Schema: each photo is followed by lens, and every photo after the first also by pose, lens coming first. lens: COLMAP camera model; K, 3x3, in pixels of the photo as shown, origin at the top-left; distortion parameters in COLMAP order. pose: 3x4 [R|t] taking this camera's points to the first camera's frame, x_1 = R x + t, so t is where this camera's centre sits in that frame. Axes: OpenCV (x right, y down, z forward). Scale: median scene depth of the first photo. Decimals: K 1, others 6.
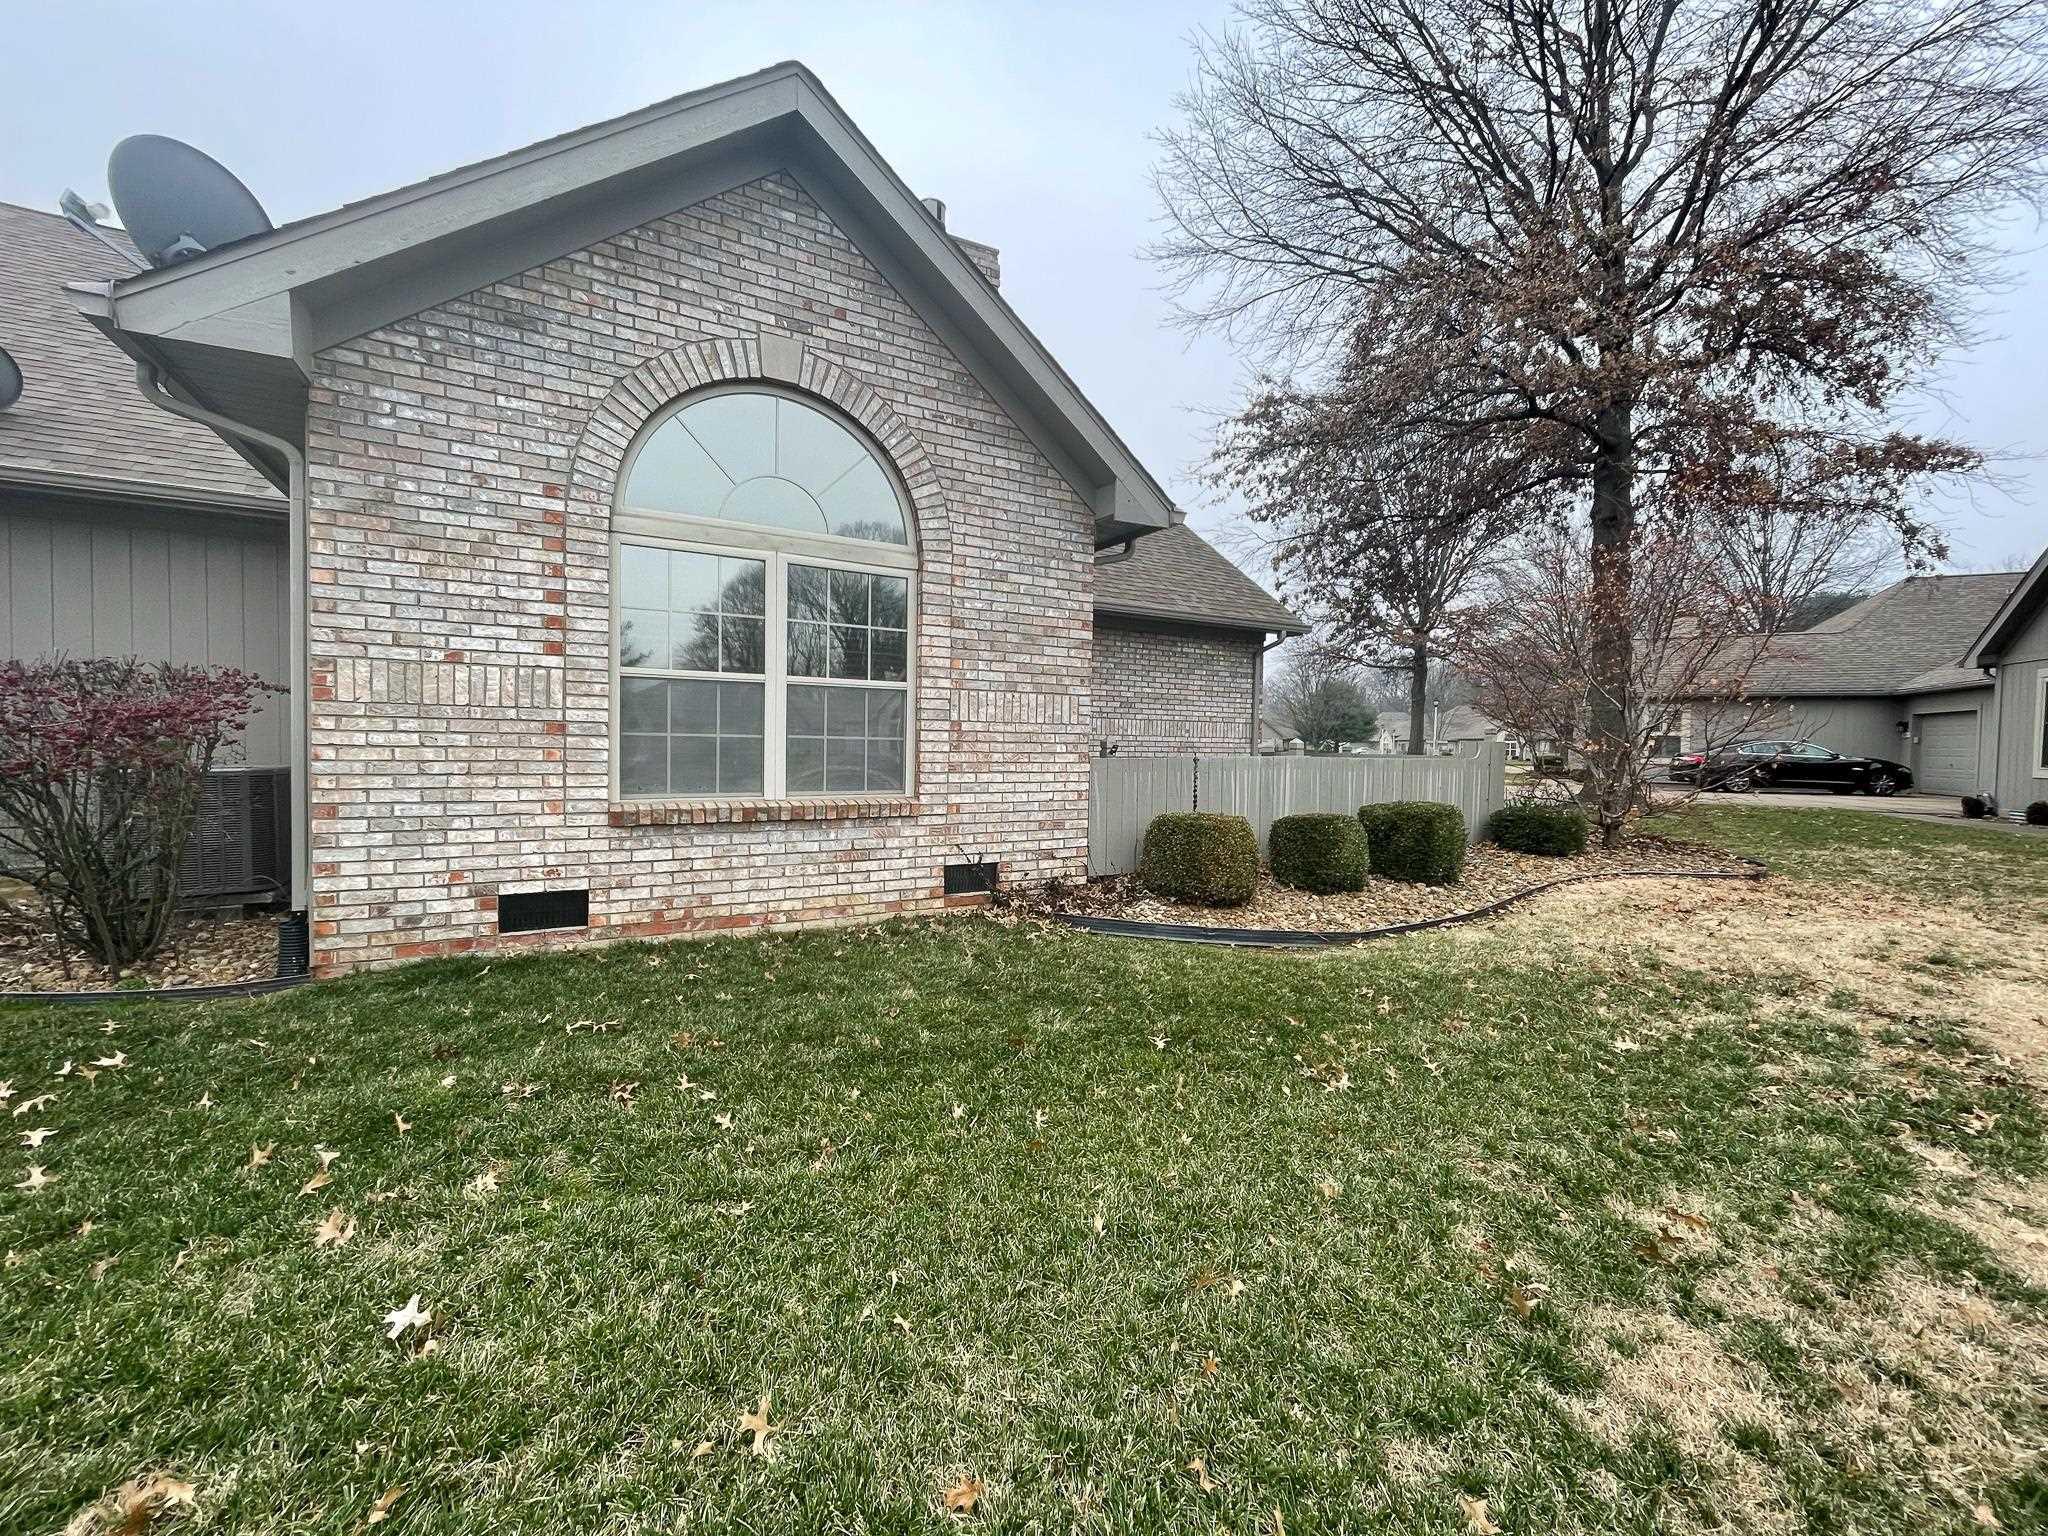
lens RADIAL K [[828.3, 0, 1031.1], [0, 828.3, 769.1], [0, 0, 1]] dist [-0.000758, -0.000074]
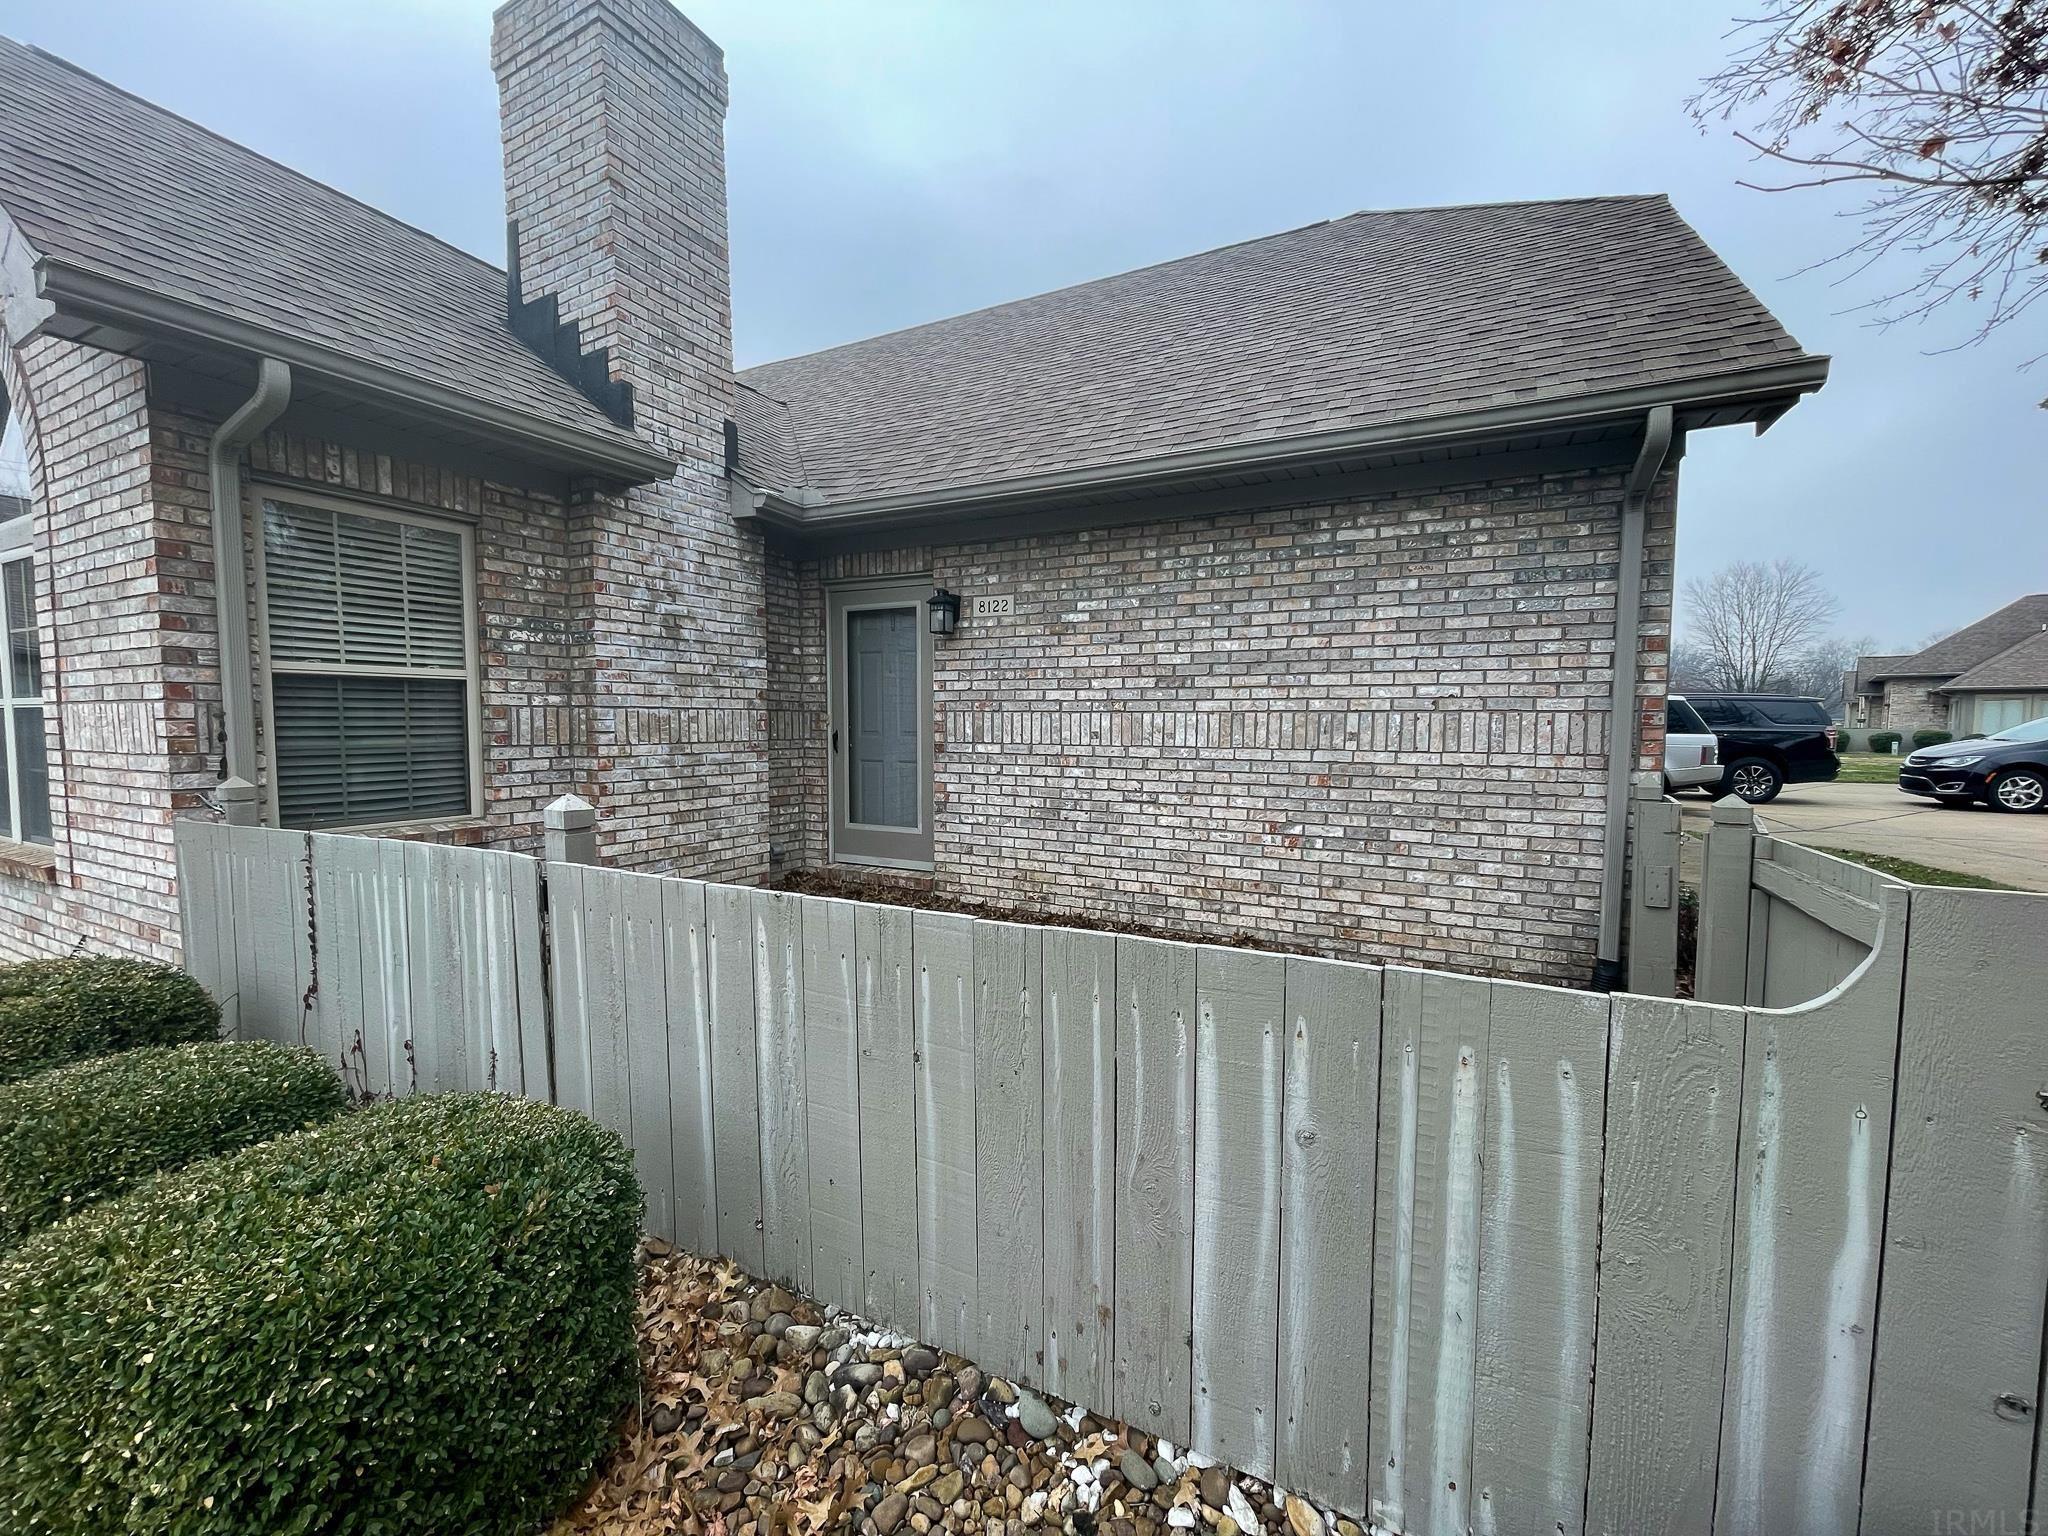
lens RADIAL K [[828.3, 0, 1031.1], [0, 828.3, 769.1], [0, 0, 1]] dist [-0.000758, -0.000074]
pose [[0.511015, 0.024414, -0.859225, 0.475690], [-0.039931, 0.999192, 0.004643, -0.027111], [0.858644, 0.031937, 0.511577, 0.691467]]
